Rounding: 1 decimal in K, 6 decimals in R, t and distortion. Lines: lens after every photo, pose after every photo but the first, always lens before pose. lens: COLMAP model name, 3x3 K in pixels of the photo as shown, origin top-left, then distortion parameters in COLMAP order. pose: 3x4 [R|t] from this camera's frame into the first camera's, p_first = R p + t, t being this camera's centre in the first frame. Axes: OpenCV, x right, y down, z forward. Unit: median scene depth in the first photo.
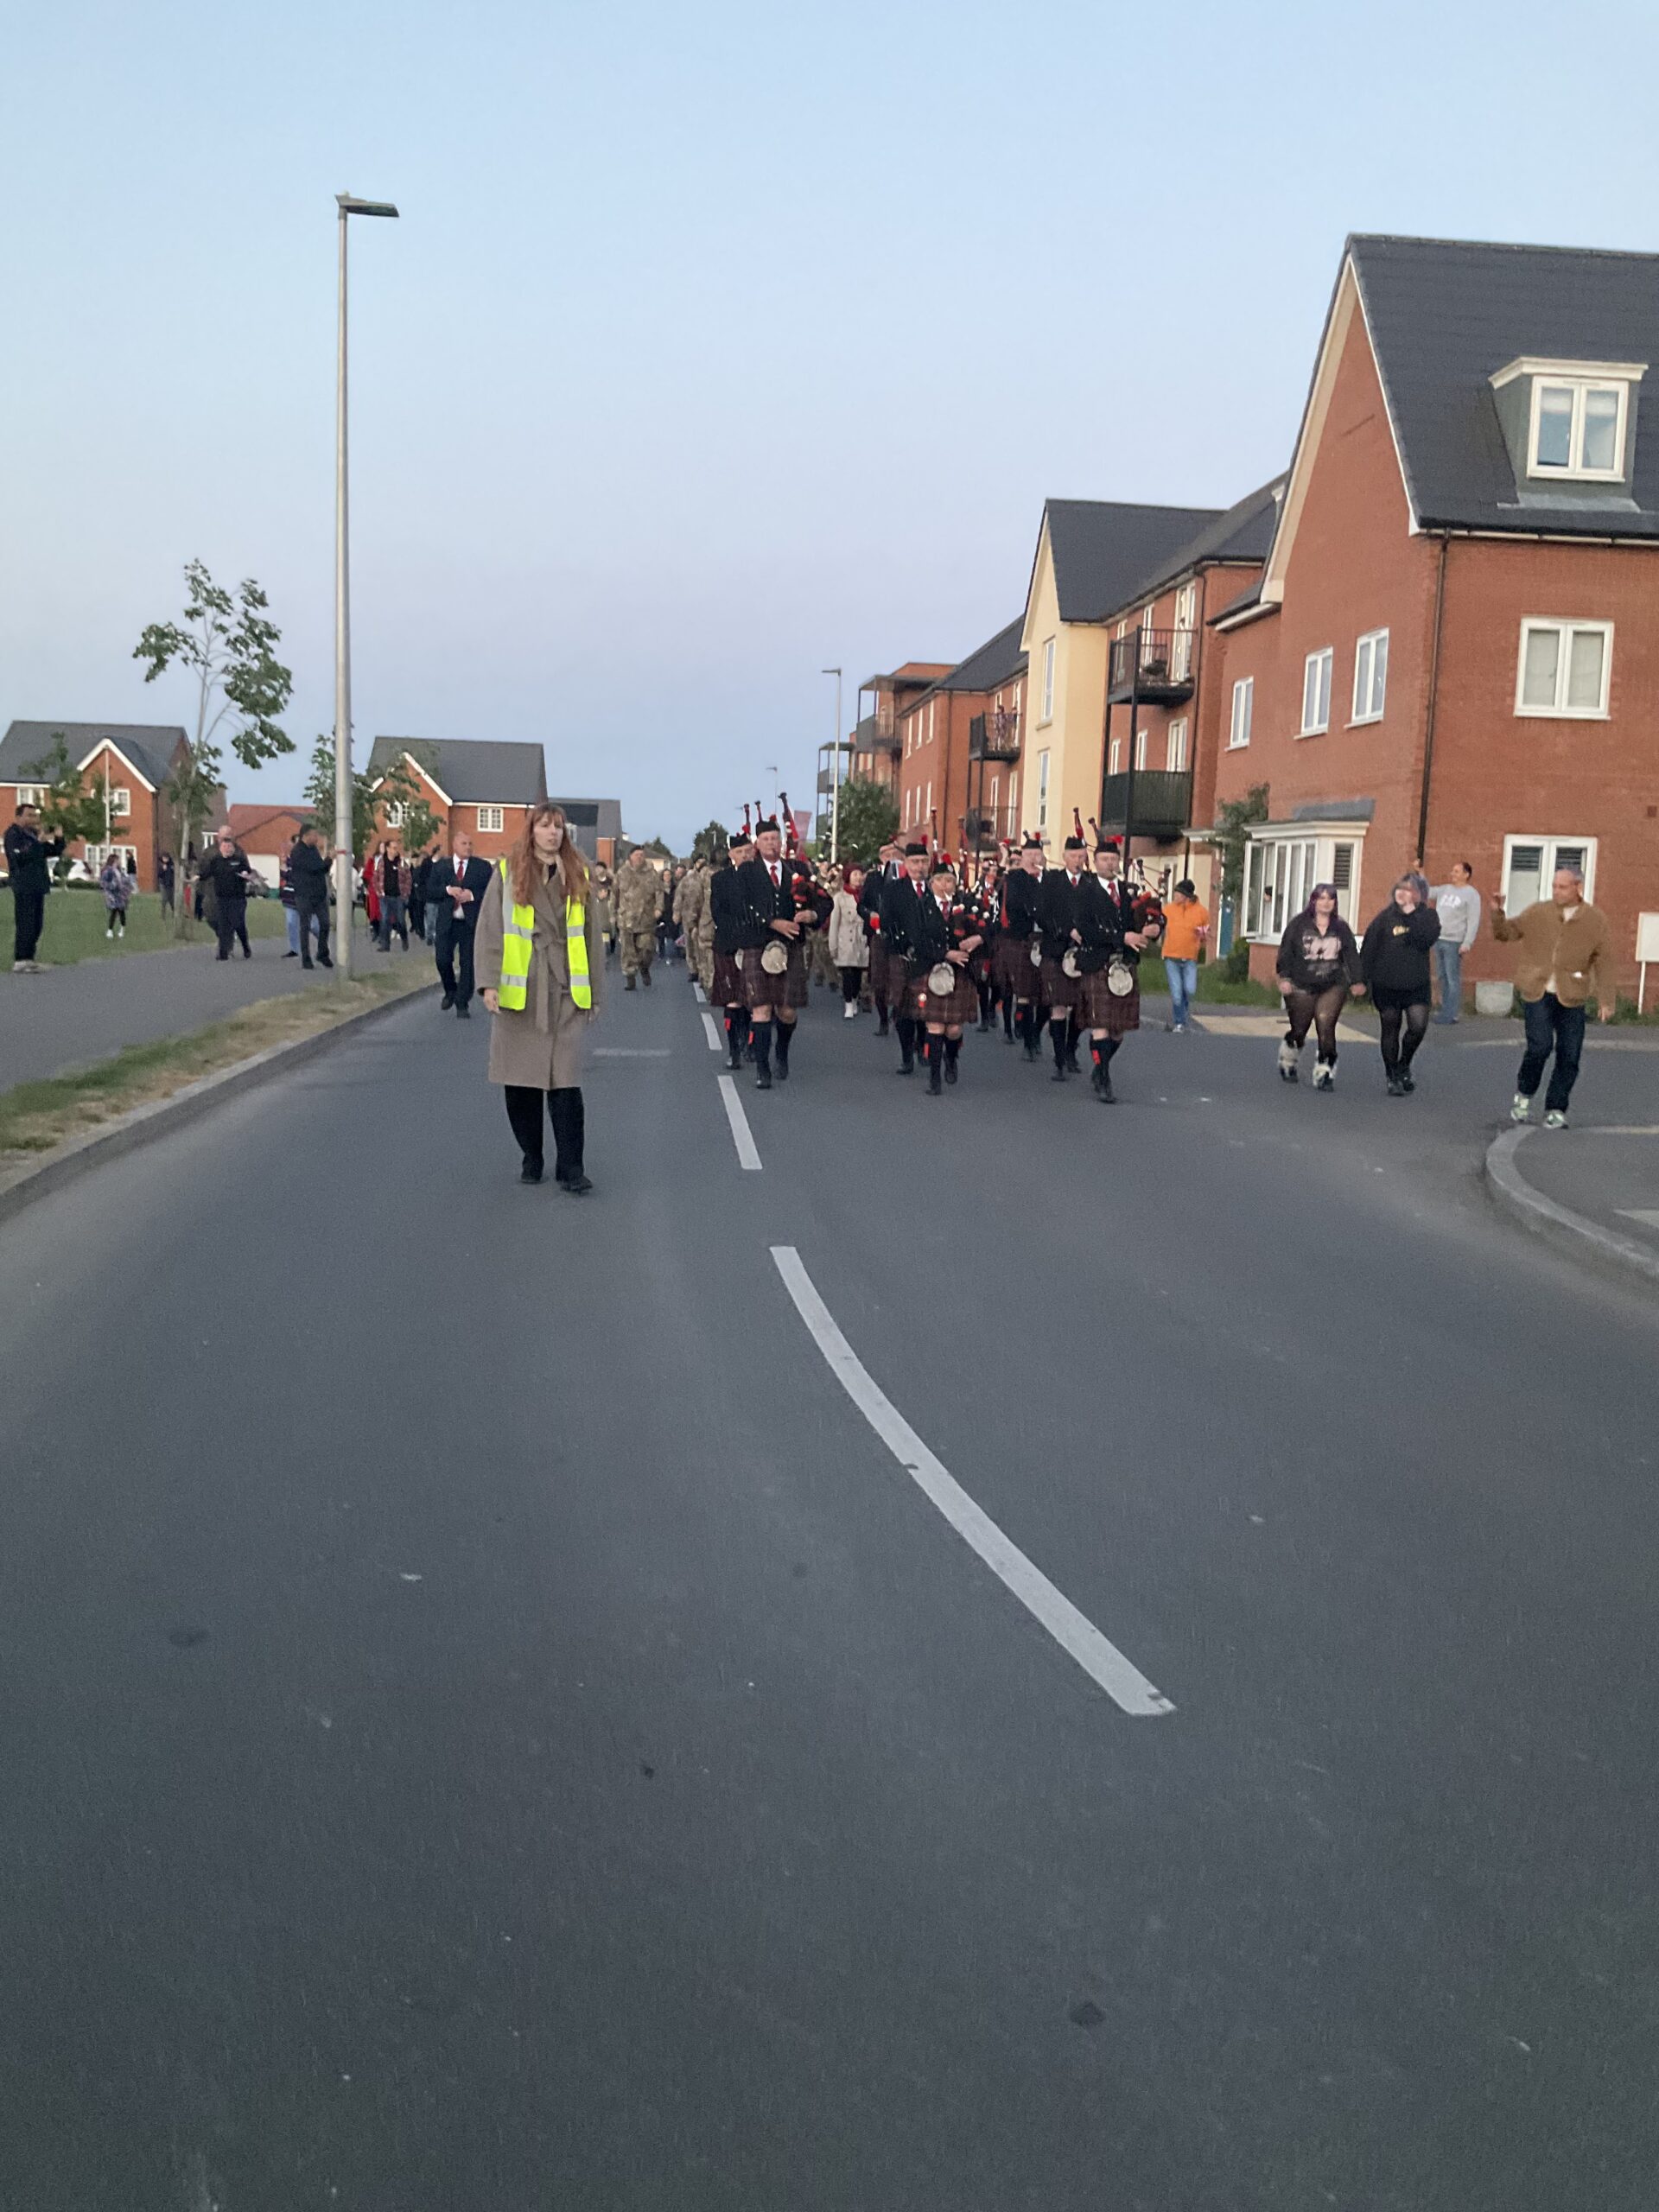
lens RADIAL K [[1753.5, 0, 829.5], [0, 1753.5, 1106.0], [0, 0, 1]] dist [0.097961, -0.237887]
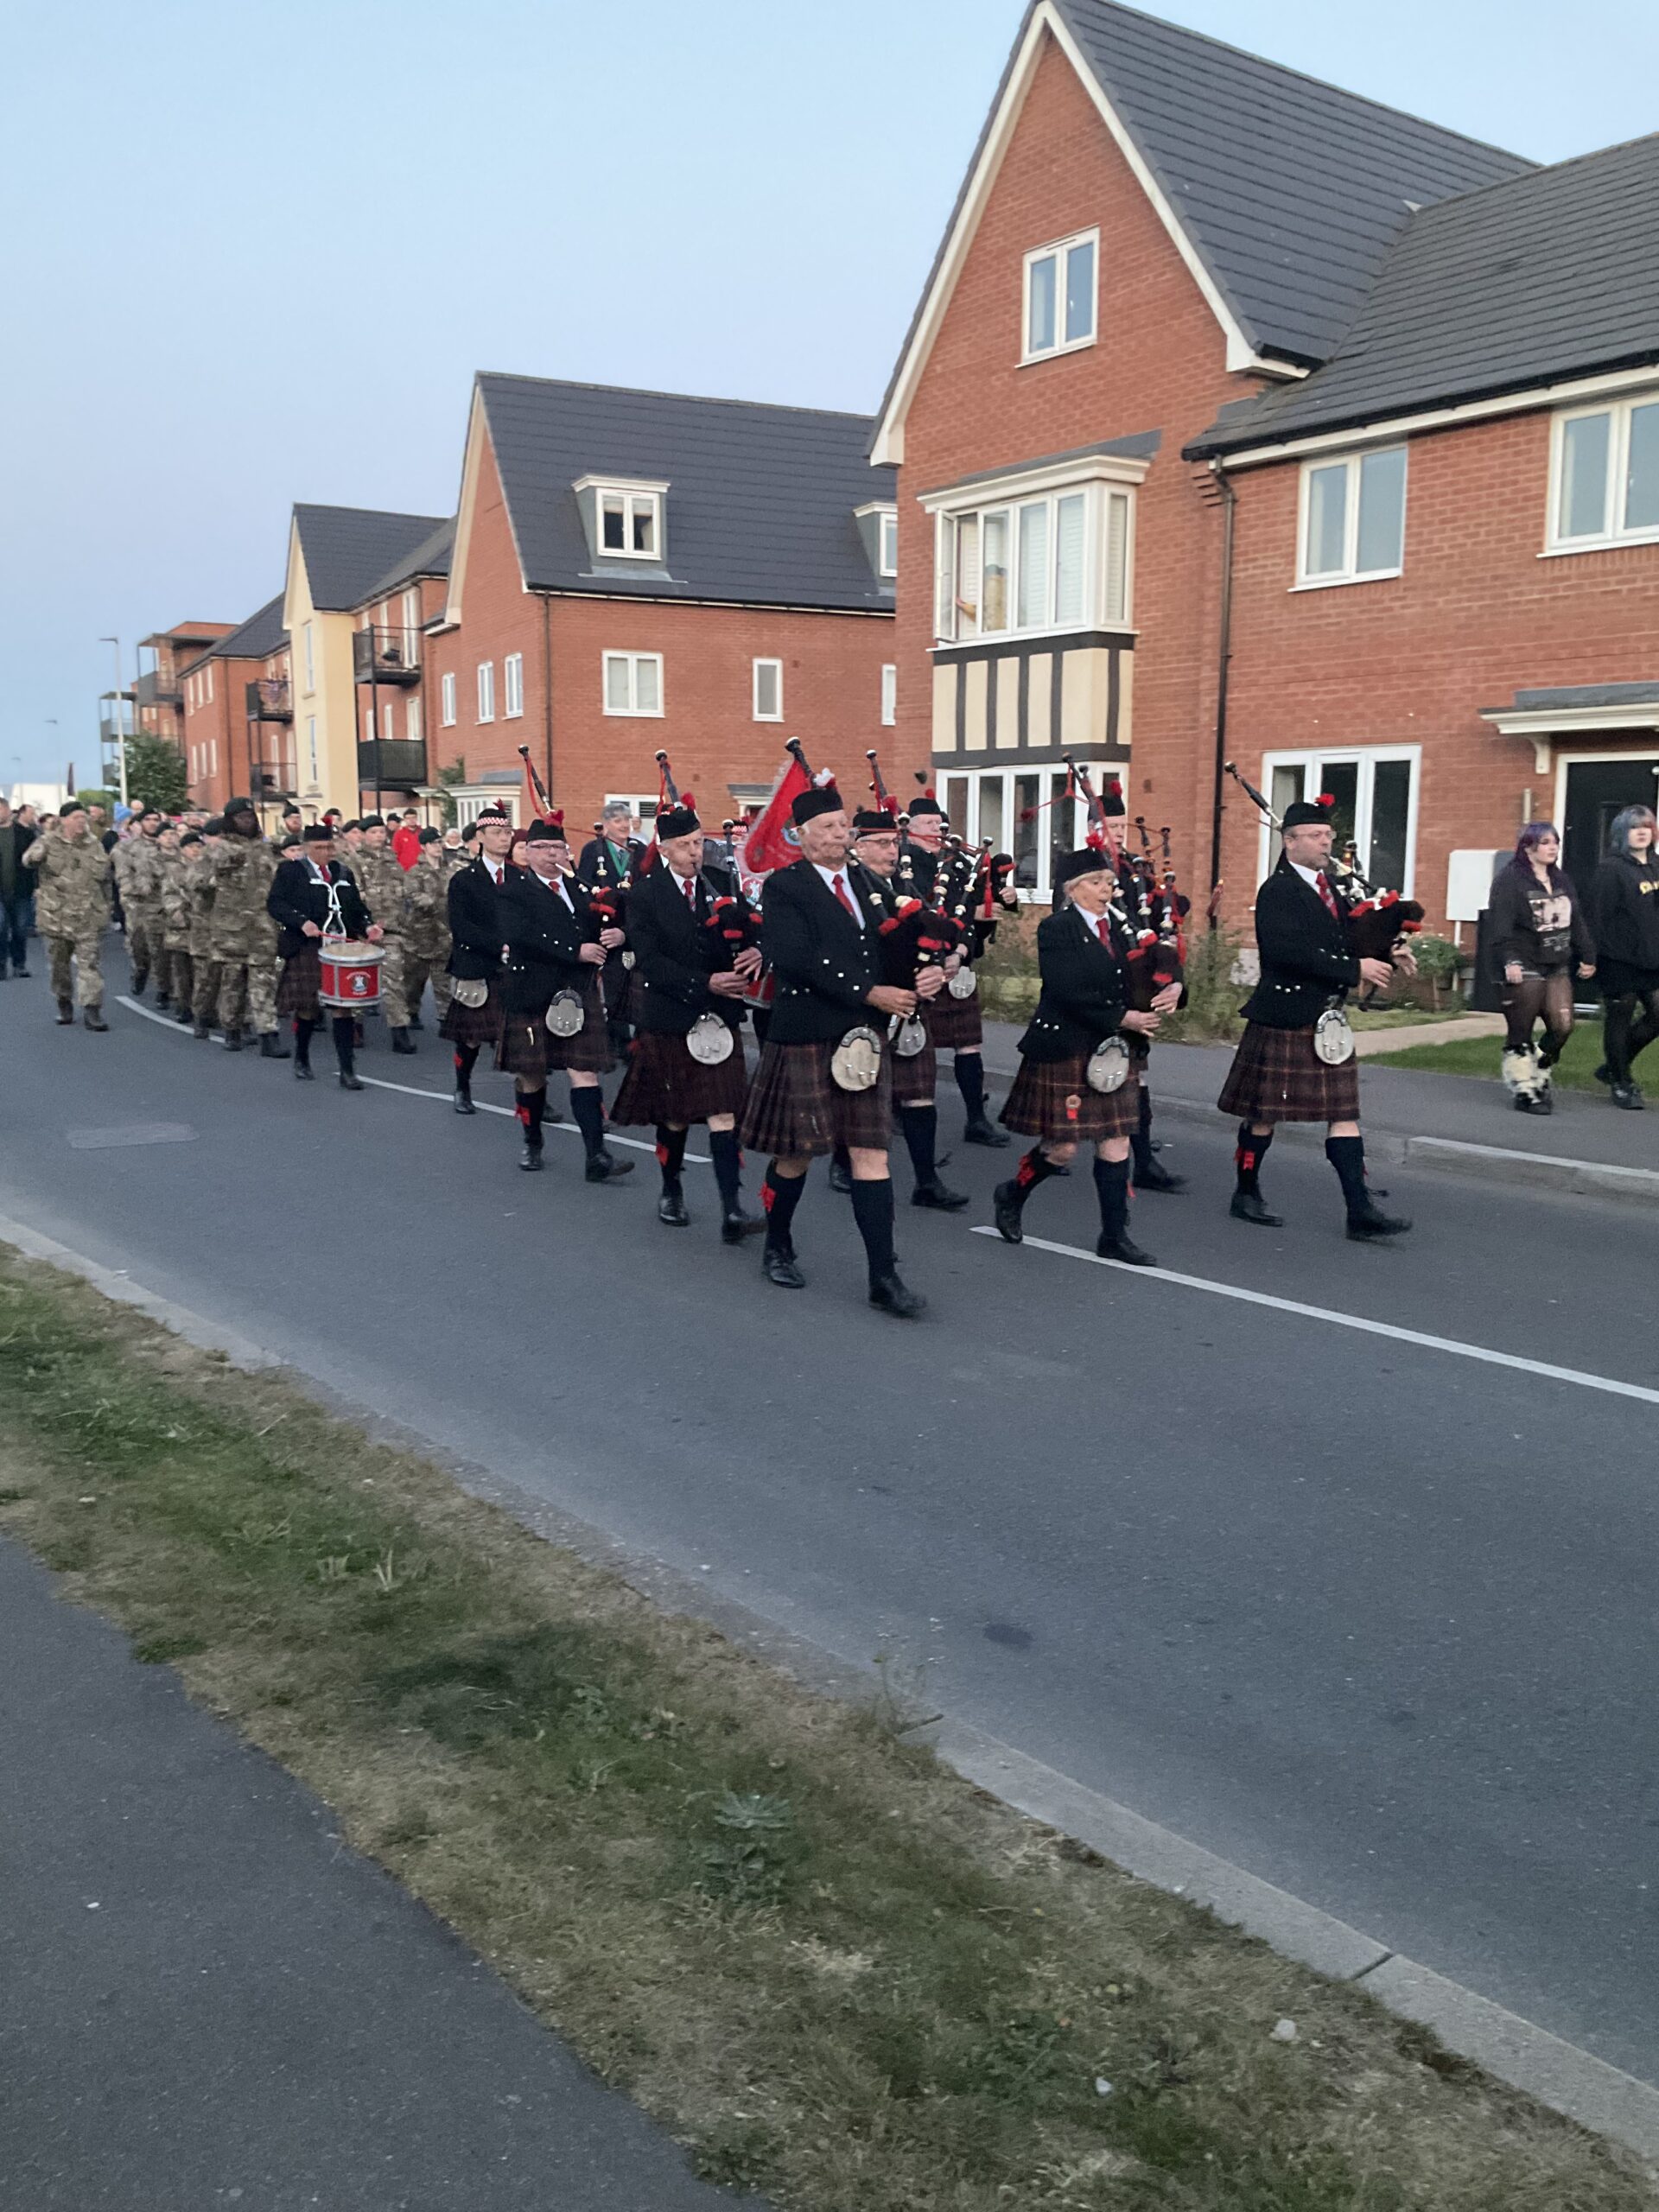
lens RADIAL K [[1753.5, 0, 829.5], [0, 1753.5, 1106.0], [0, 0, 1]] dist [0.097961, -0.237887]
pose [[0.929560, -0.080144, 0.359854, -0.002433], [0.068751, 0.996647, 0.044371, 0.037075], [-0.362203, -0.016506, 0.931953, -0.300027]]
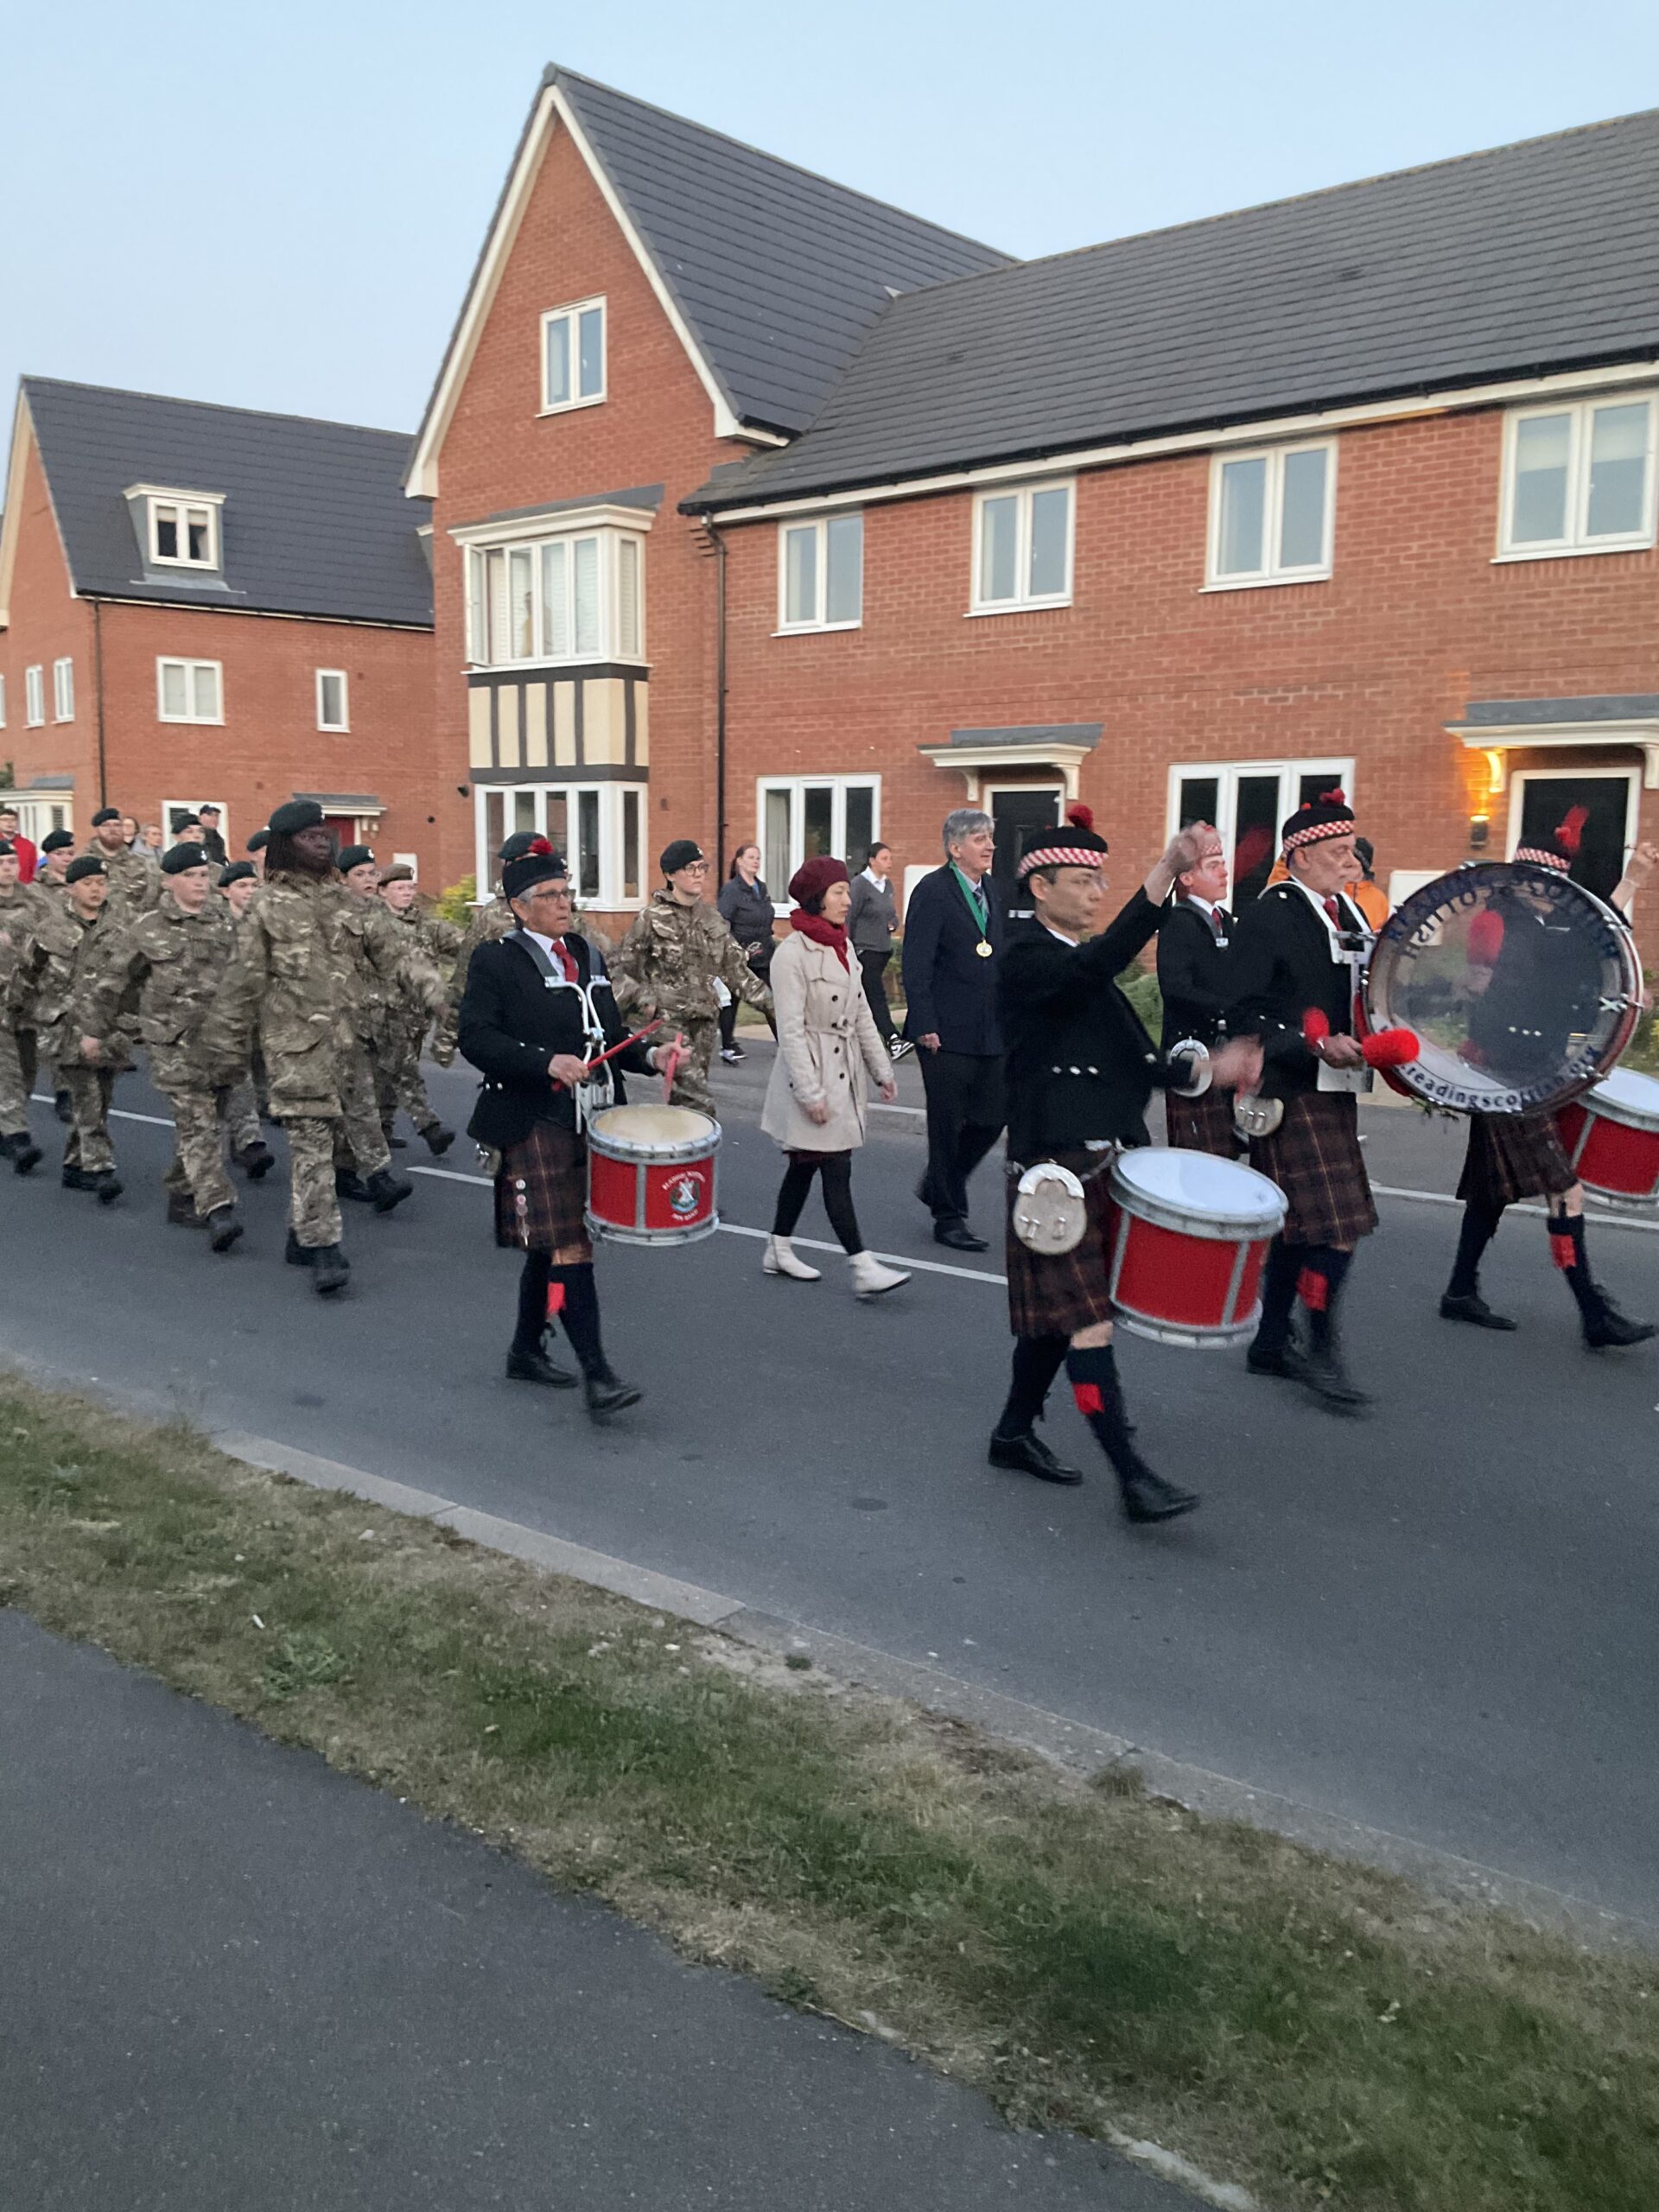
lens RADIAL K [[1753.5, 0, 829.5], [0, 1753.5, 1106.0], [0, 0, 1]] dist [0.097961, -0.237887]
pose [[0.829811, -0.095617, 0.549792, -0.000857], [0.079642, 0.995418, 0.052913, 0.044617], [-0.552333, -0.000121, 0.833624, -0.357758]]
